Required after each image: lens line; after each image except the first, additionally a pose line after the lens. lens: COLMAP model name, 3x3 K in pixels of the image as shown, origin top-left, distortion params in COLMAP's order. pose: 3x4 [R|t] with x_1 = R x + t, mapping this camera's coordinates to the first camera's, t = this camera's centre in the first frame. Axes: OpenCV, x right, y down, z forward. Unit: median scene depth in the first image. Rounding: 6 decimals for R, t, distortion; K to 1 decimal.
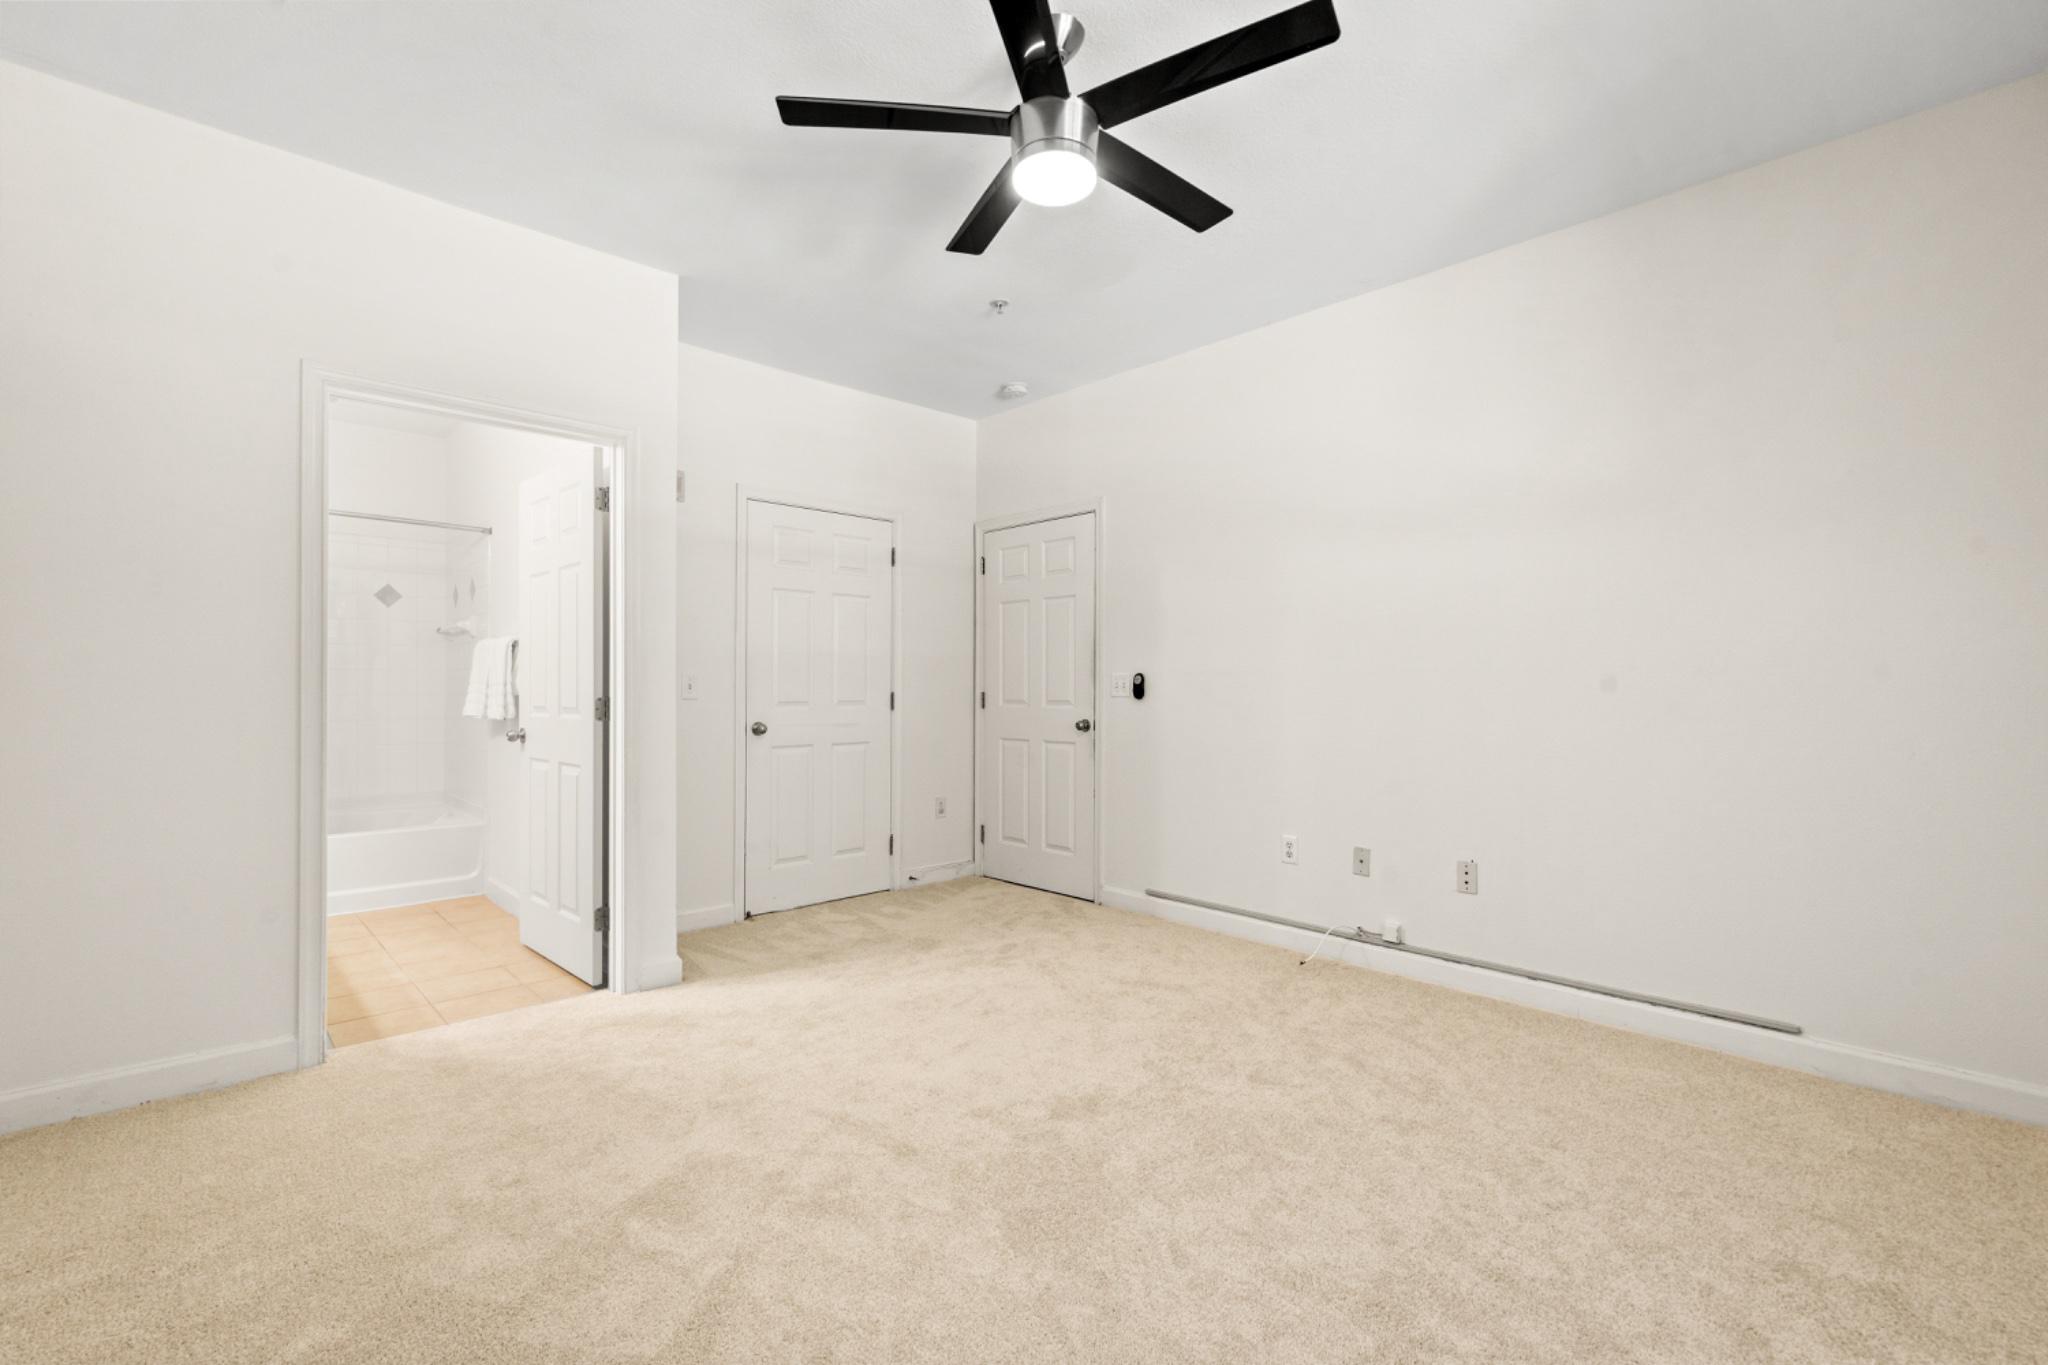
lens RADIAL K [[903.2, 0, 1016.2], [0, 903.2, 690.2], [0, 0, 1]] dist [-0.001109, 0.000194]
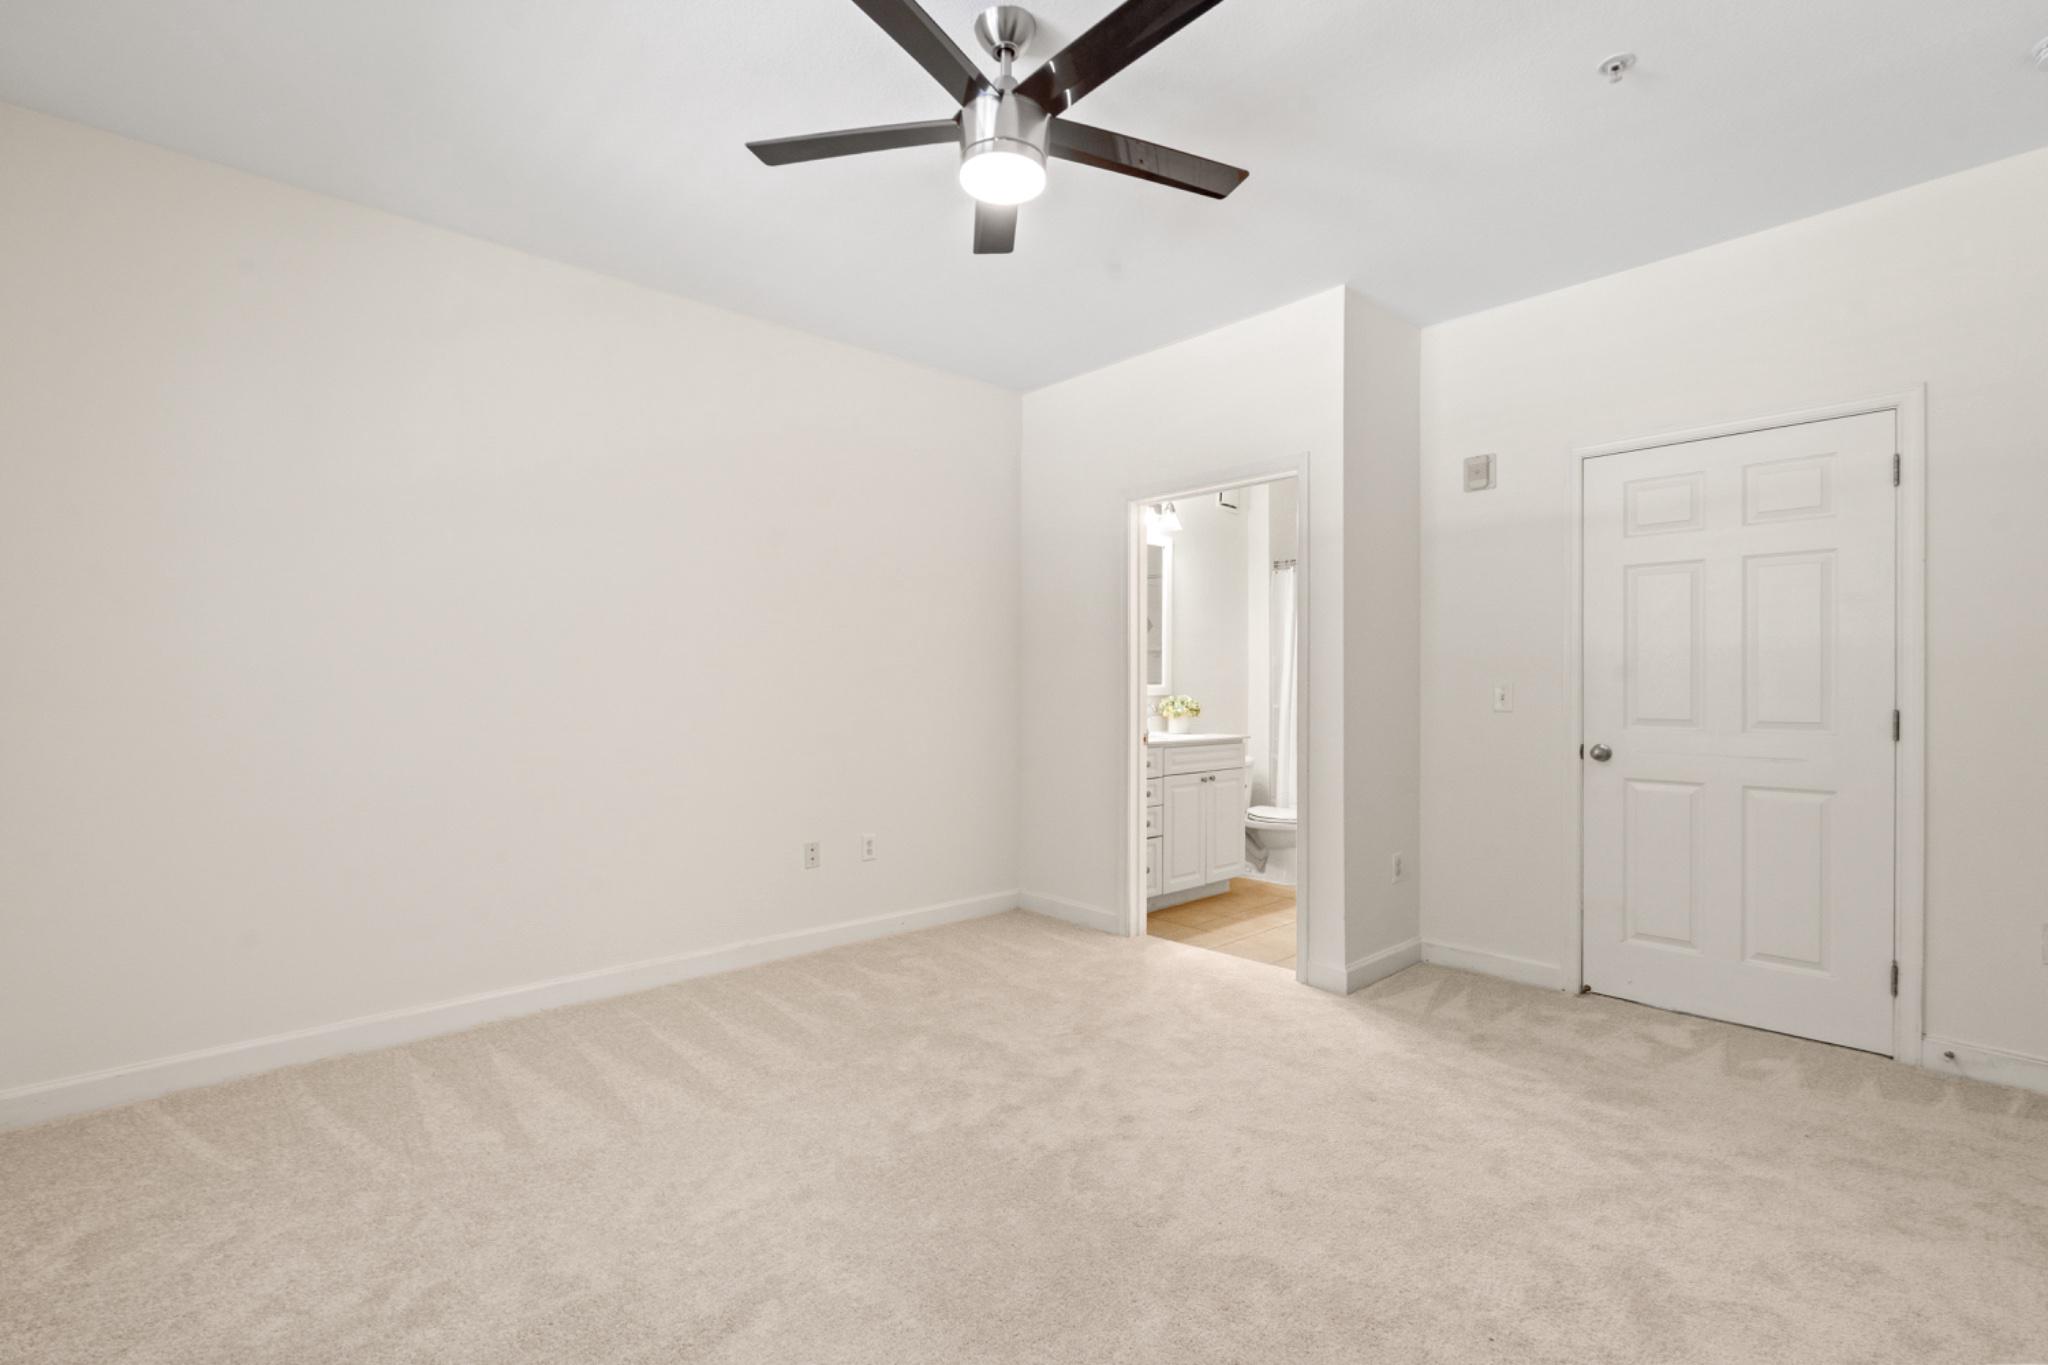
lens RADIAL K [[926.7, 0, 1007.9], [0, 926.7, 690.9], [0, 0, 1]] dist [0.000539, 0.000117]
pose [[-0.028524, -0.002731, -0.999589, 0.583396], [-0.008162, 0.999964, -0.002499, -0.003801], [0.999560, 0.008087, -0.028545, 0.584277]]
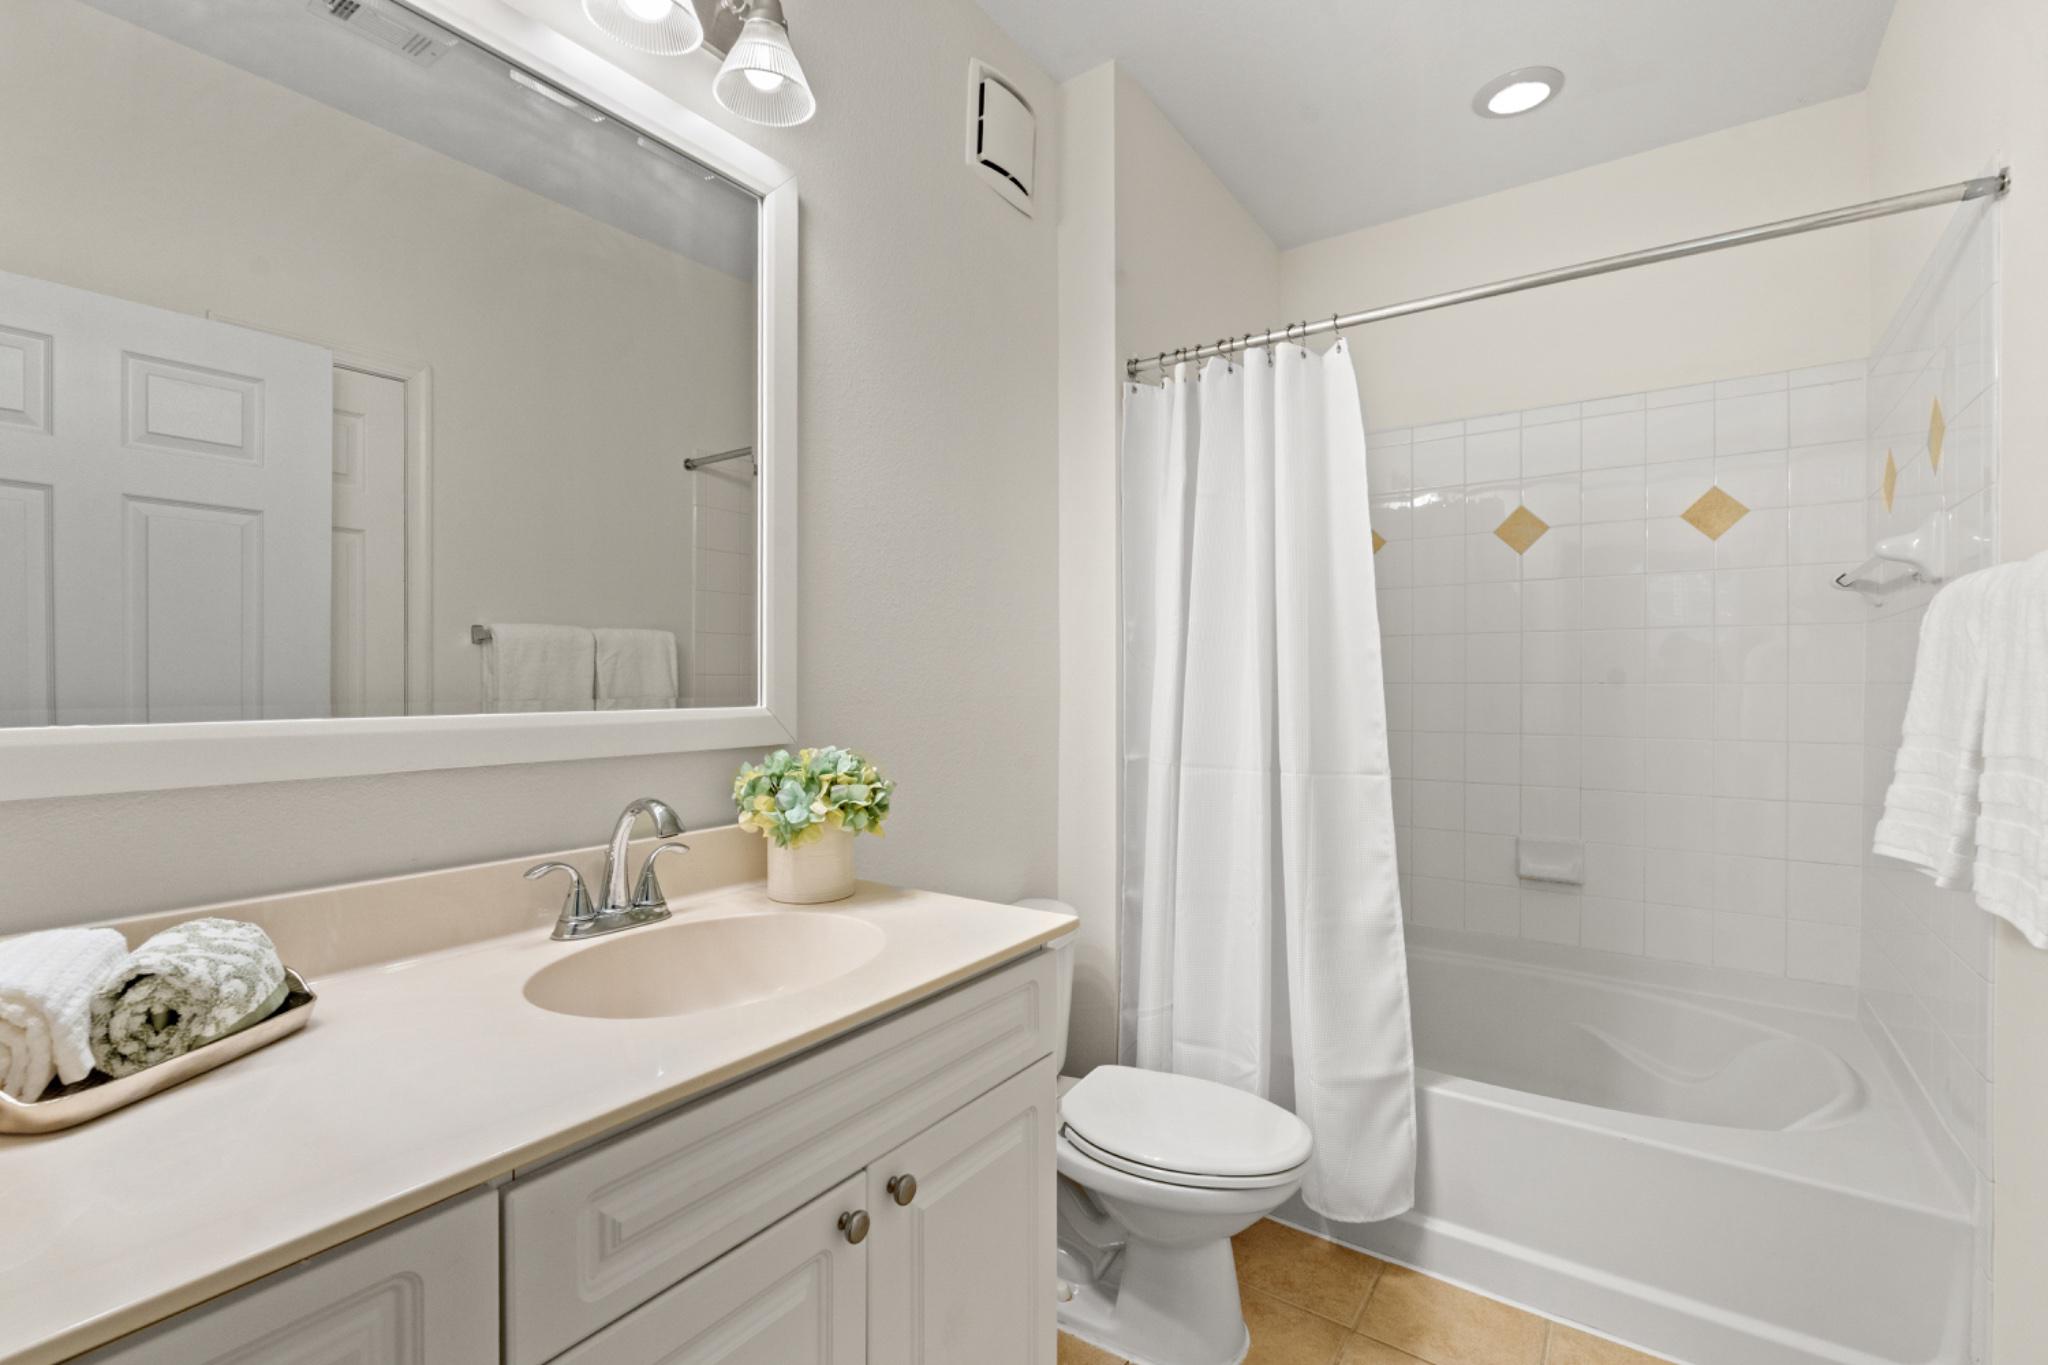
lens RADIAL K [[899.4, 0, 1024.0], [0, 899.4, 682.5], [0, 0, 1]] dist [0.000952, 0.000654]
pose [[0.193445, -0.004917, -0.981099, -0.463935], [-0.003085, 0.999979, -0.005620, -0.027232], [0.981106, 0.004114, 0.193426, 0.818521]]
